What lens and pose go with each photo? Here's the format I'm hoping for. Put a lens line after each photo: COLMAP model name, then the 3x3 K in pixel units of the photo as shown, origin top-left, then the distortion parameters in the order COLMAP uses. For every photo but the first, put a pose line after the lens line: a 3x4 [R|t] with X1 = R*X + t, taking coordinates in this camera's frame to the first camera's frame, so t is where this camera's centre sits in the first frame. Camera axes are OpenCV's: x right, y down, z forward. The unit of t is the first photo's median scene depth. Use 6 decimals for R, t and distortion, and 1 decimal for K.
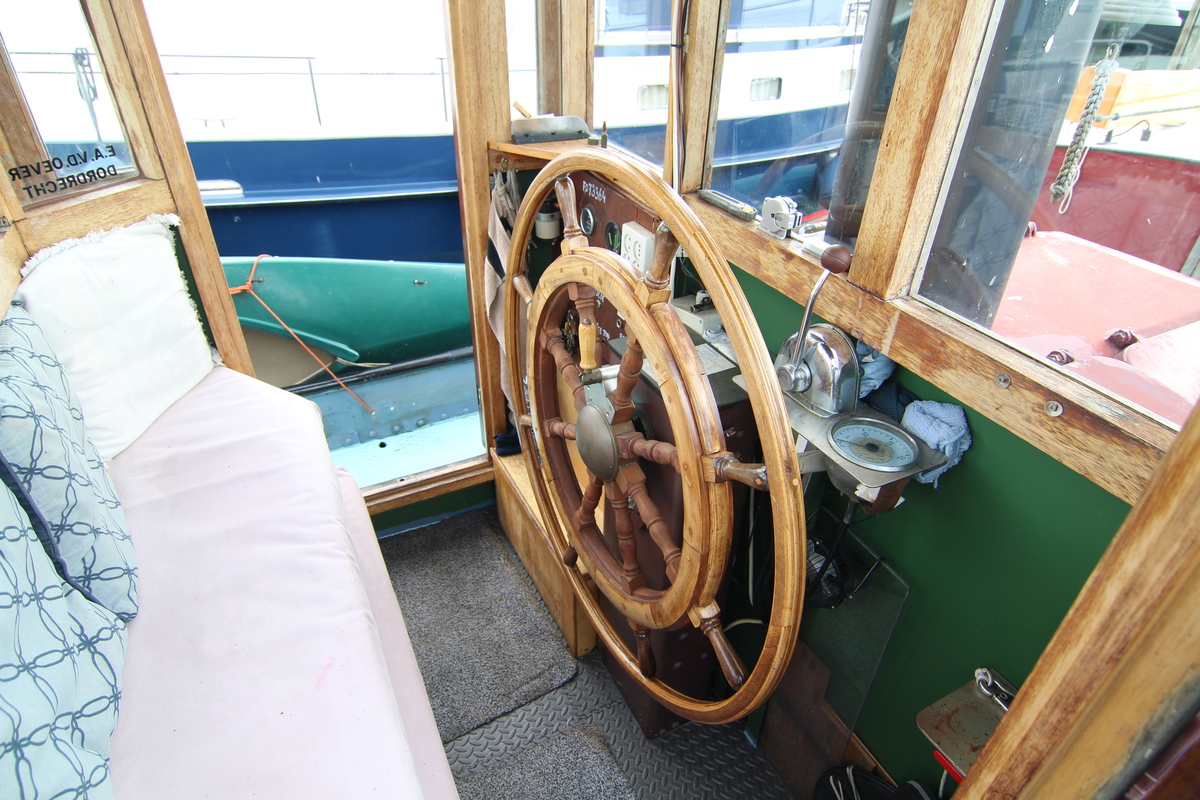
lens RADIAL K [[674.0, 0, 601.2], [0, 674.0, 402.2], [0, 0, 1]] dist [-0.008725, -0.013930]
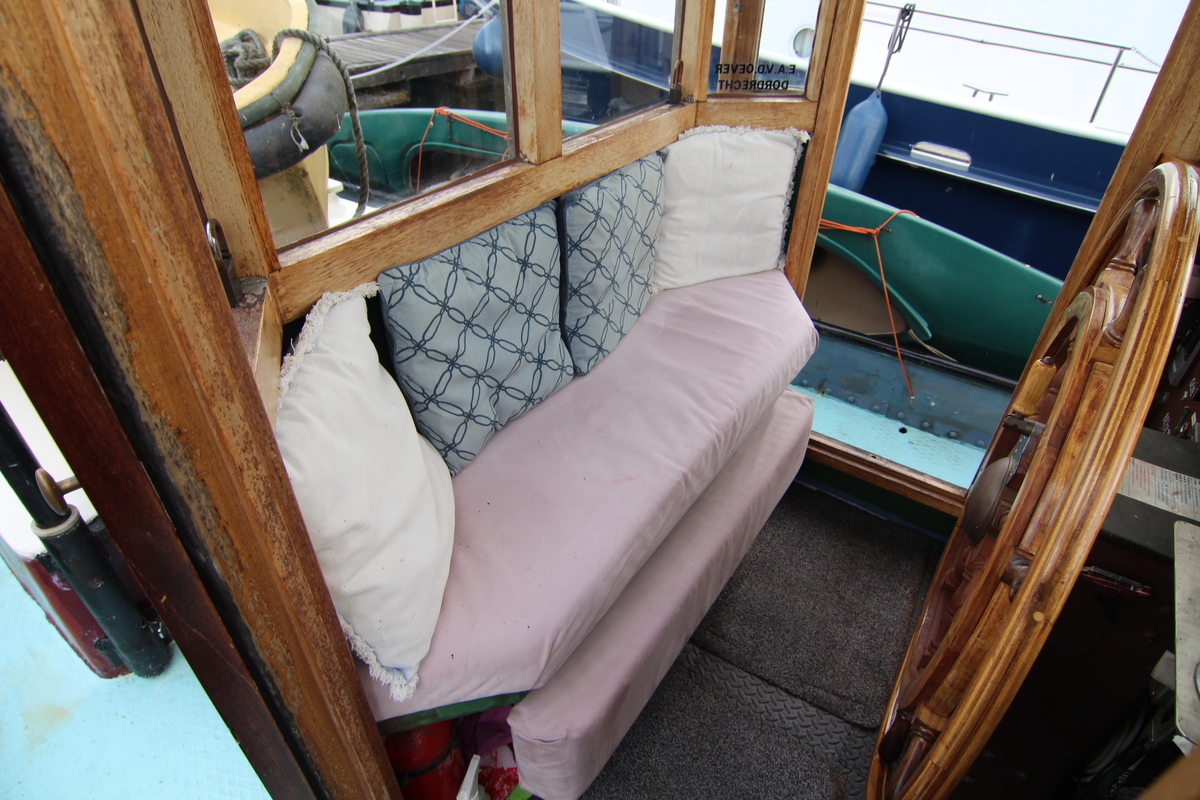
lens RADIAL K [[674.0, 0, 601.2], [0, 674.0, 402.2], [0, 0, 1]] dist [-0.008725, -0.013930]
pose [[0.486587, 0.512262, -0.707687, 0.259643], [-0.493735, 0.829528, 0.260978, -0.017531], [0.720735, 0.222422, 0.656559, 0.069405]]
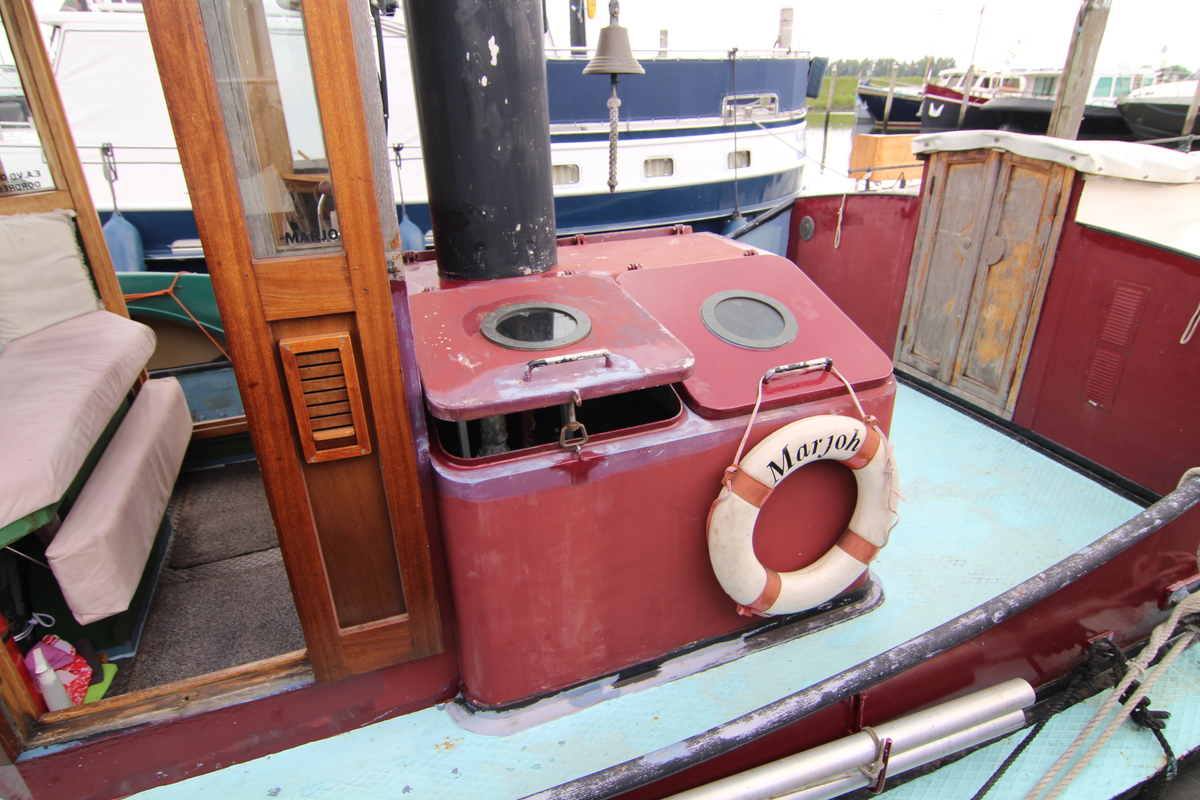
lens RADIAL K [[708.9, 0, 606.1], [0, 708.9, 395.8], [0, 0, 1]] dist [-0.031492, 0.015231]
pose [[0.995595, 0.001969, -0.093738, 0.894160], [-0.017488, 0.986135, -0.165020, 0.460221], [0.092114, 0.165933, 0.981826, -0.557953]]
